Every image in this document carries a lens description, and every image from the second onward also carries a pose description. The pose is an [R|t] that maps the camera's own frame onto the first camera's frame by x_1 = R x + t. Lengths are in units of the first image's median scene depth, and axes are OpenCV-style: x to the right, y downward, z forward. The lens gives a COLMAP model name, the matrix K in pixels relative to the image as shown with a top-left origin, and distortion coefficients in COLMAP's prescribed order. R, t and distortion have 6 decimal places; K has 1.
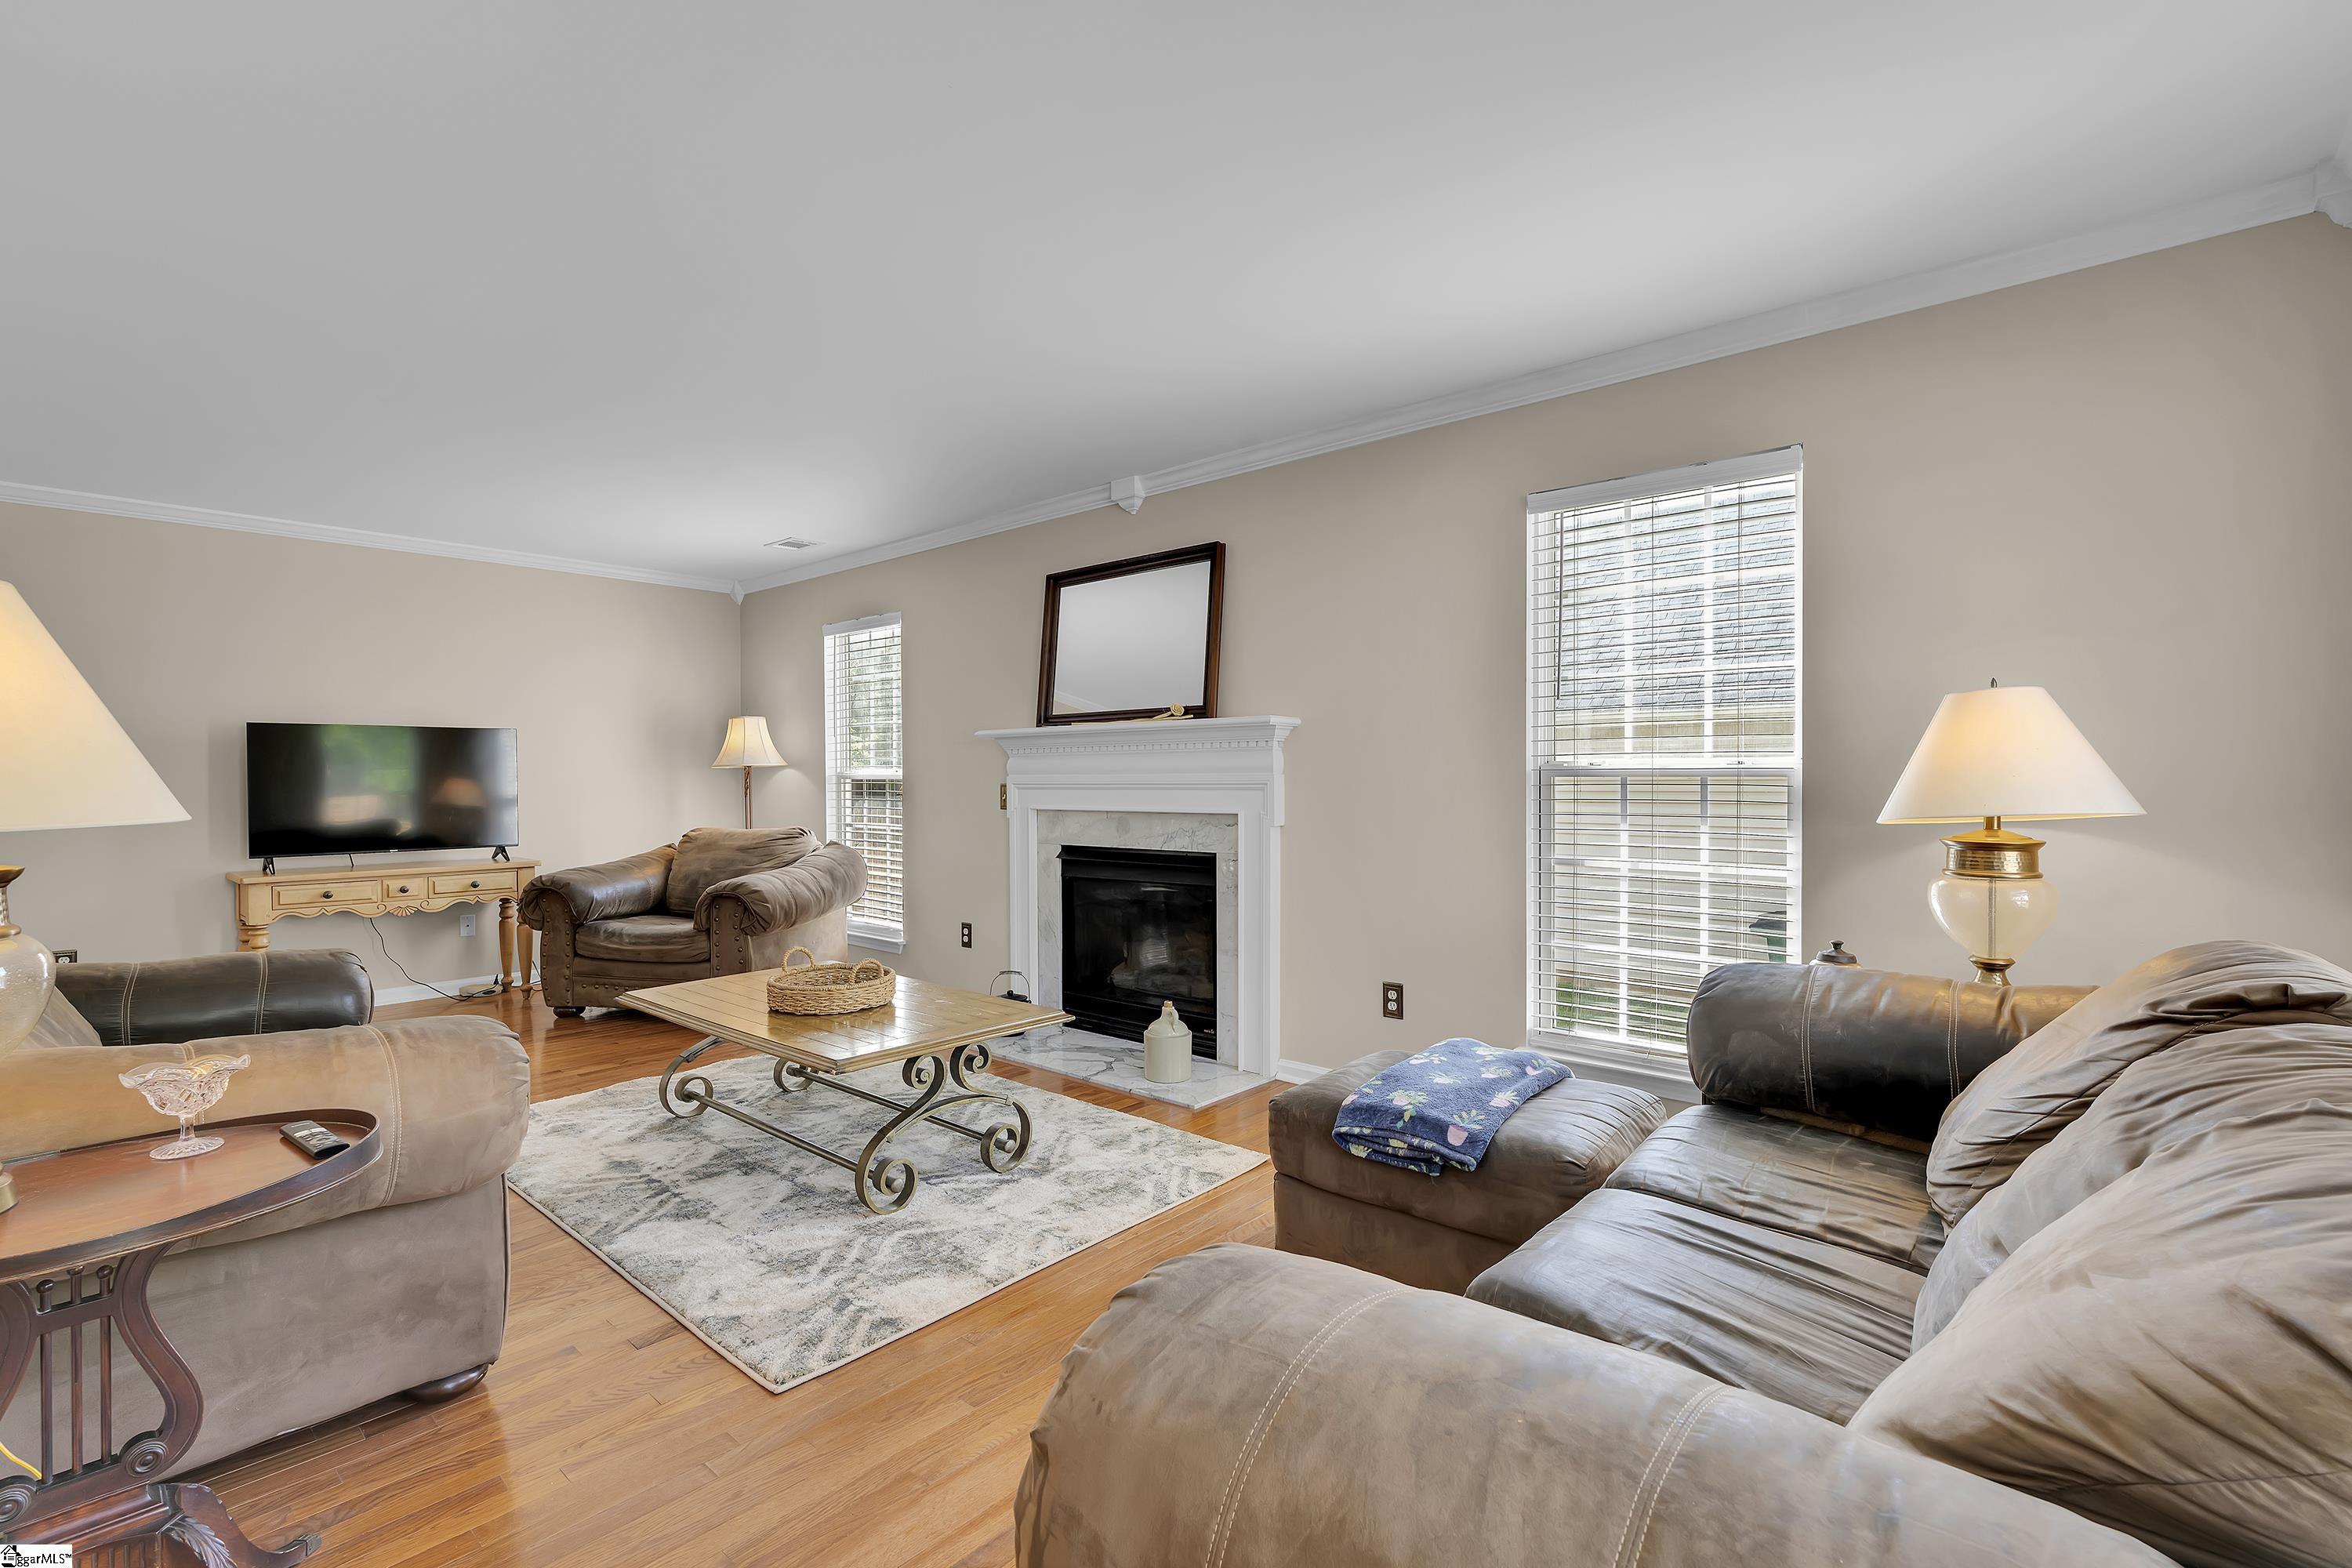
lens RADIAL K [[1017.6, 0, 1176.0], [0, 1017.6, 778.9], [0, 0, 1]] dist [0.013928, 0.000095]
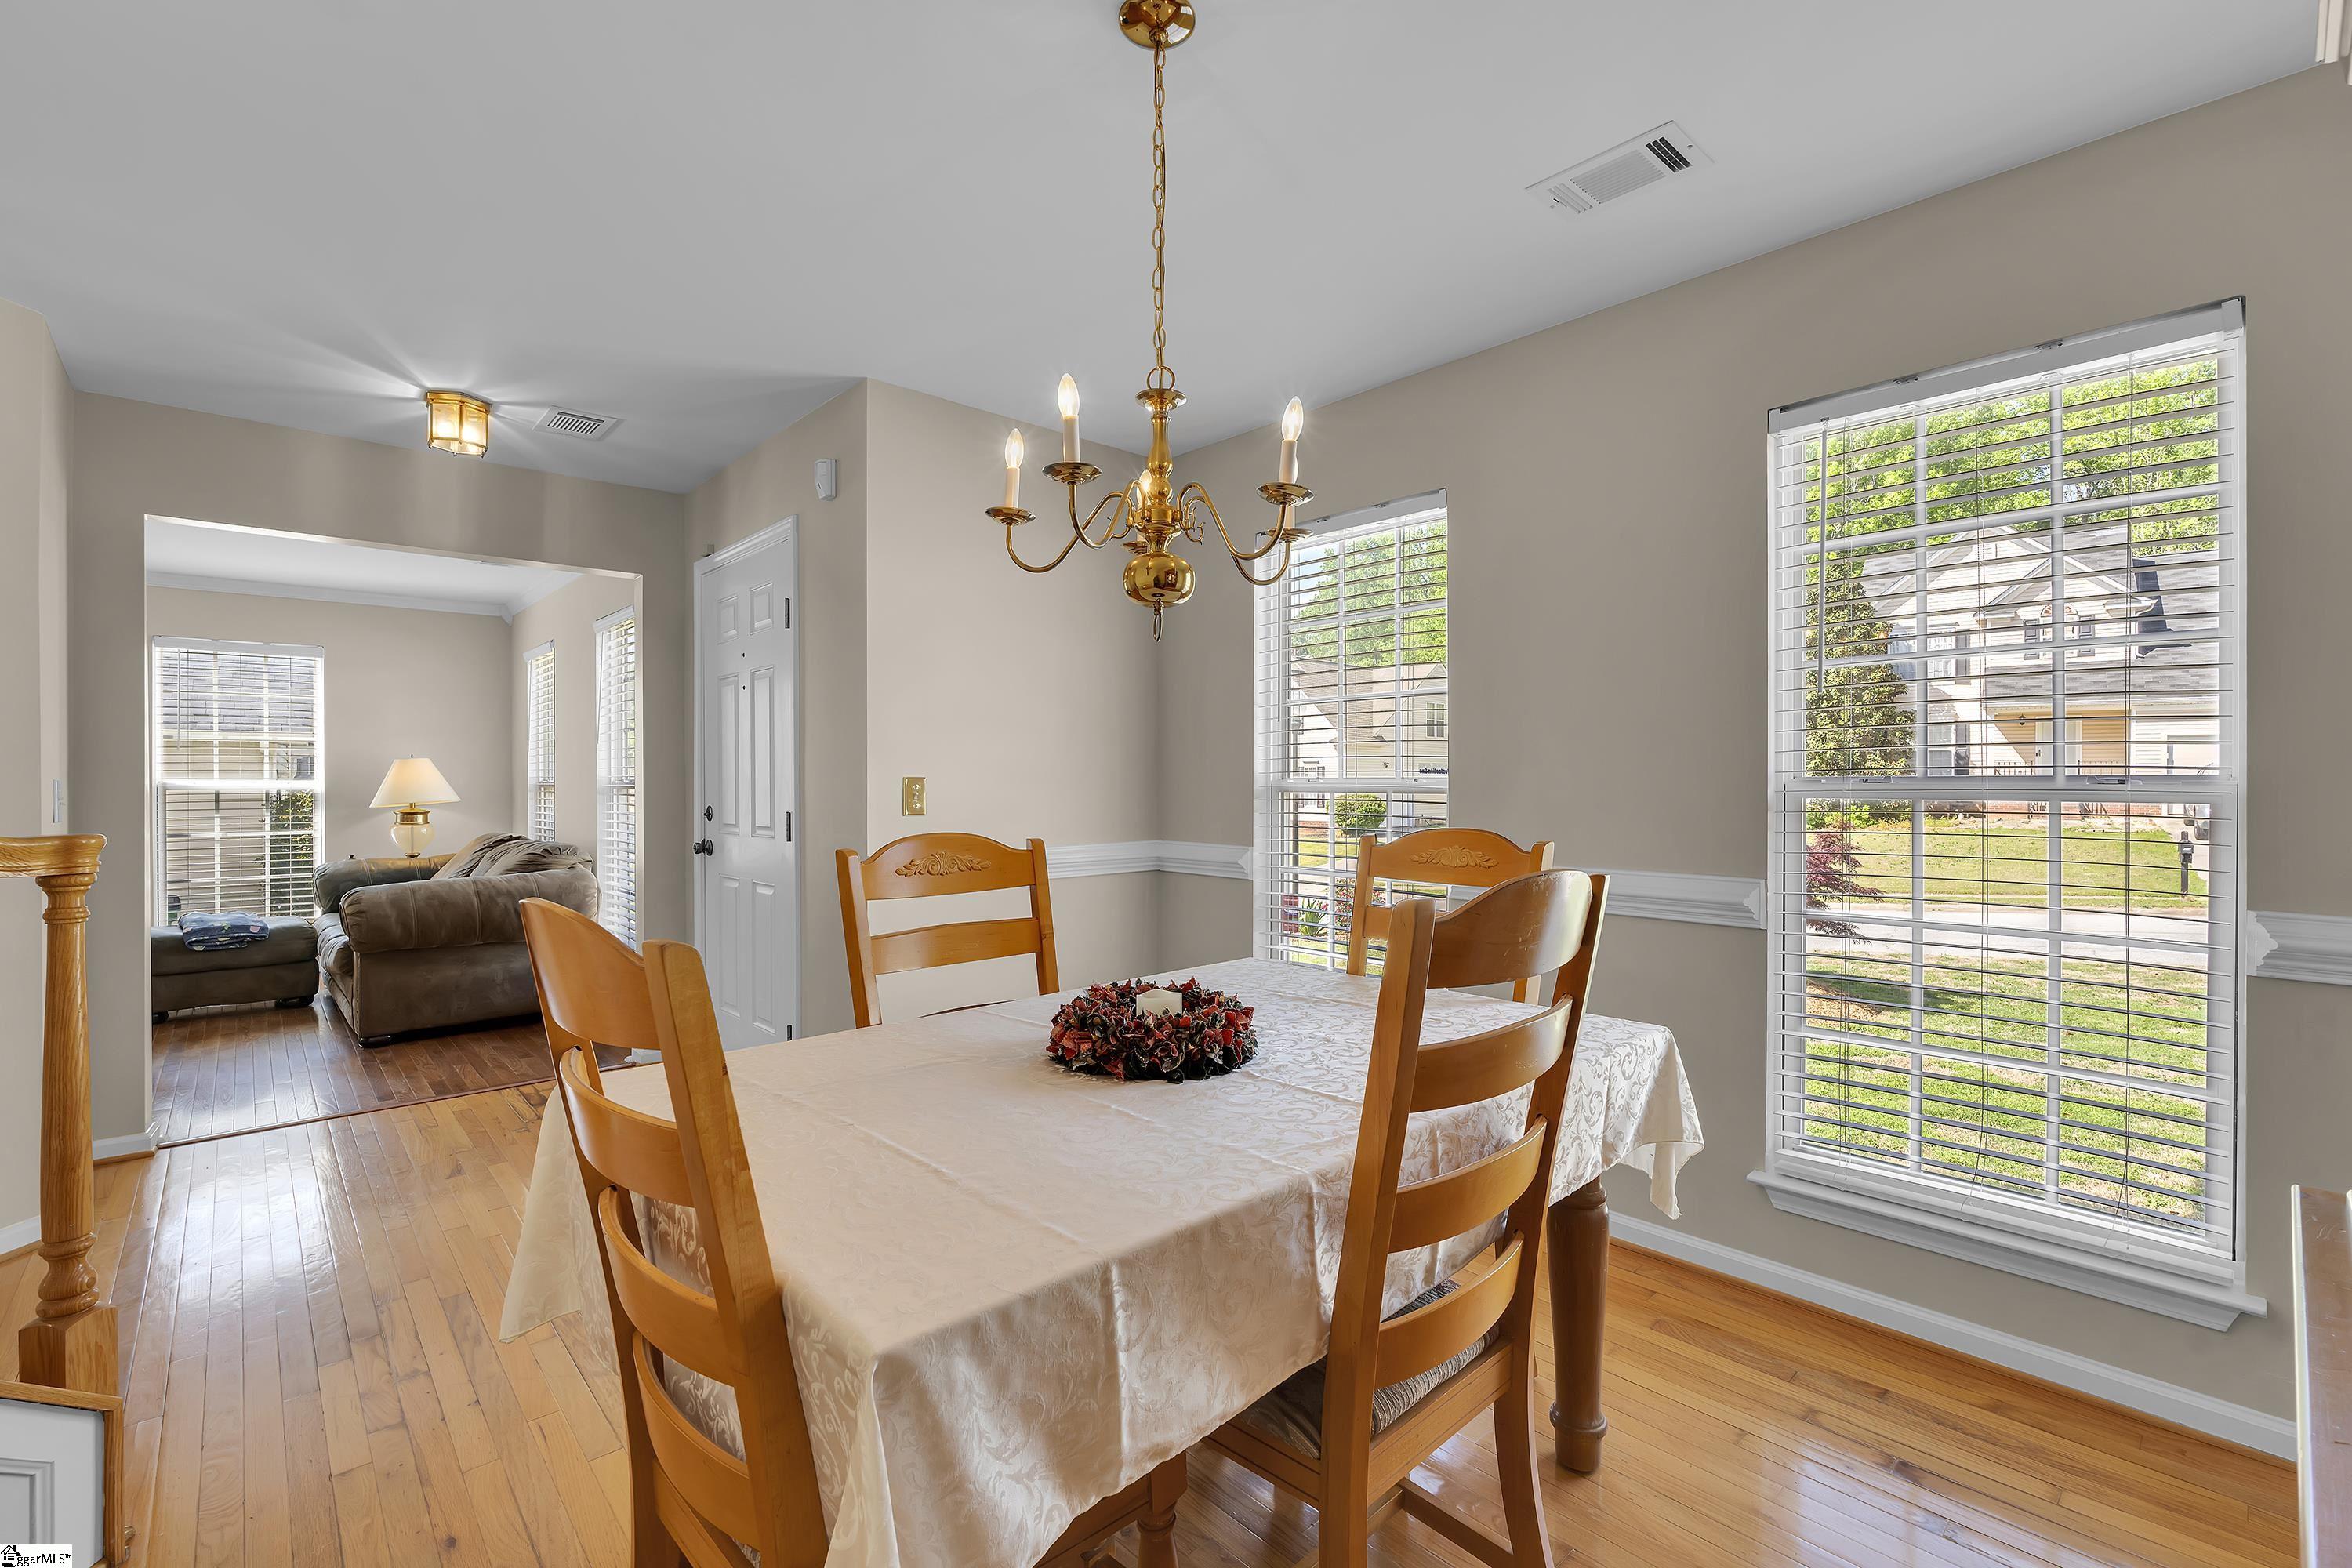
lens RADIAL K [[1017.6, 0, 1178.3], [0, 1017.6, 779.3], [0, 0, 1]] dist [0.013928, 0.000095]
pose [[0.083455, 0.006082, 0.996493, -1.910451], [0.007904, 0.999946, -0.006765, 0.006528], [-0.996480, 0.008441, 0.083402, -1.389765]]
